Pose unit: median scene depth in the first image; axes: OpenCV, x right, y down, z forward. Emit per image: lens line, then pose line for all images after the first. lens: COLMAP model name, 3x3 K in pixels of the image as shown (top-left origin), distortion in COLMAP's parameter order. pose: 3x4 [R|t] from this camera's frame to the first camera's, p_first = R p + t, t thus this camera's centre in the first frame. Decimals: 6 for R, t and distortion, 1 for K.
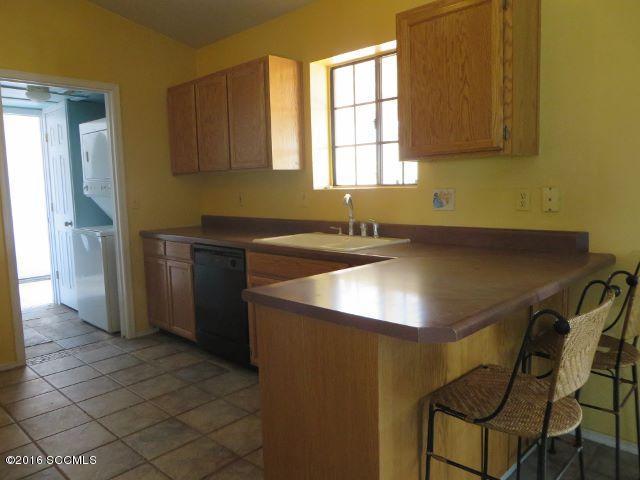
lens RADIAL K [[485.8, 0, 317.7], [0, 485.8, 232.5], [0, 0, 1]] dist [-0.004616, 0.000396]
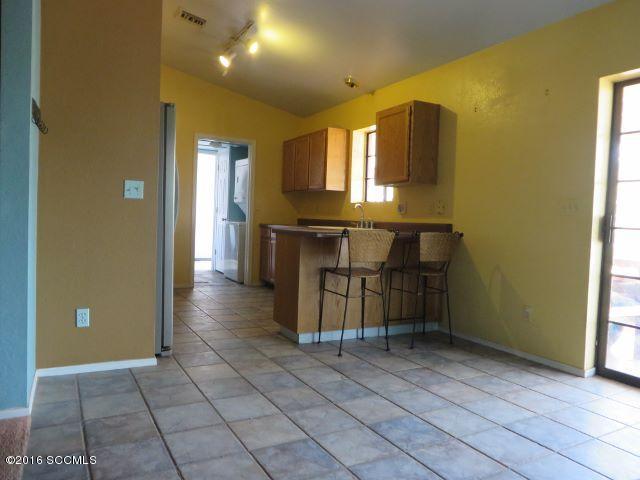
lens RADIAL K [[480.7, 0, 320.0], [0, 480.7, 240.0], [0, 0, 1]] dist [-0.000163, 0.000197]
pose [[0.951481, 0.077396, -0.297816, 0.349258], [-0.093969, 0.994701, -0.041717, 0.106627], [0.293009, 0.067679, 0.953711, -0.557496]]
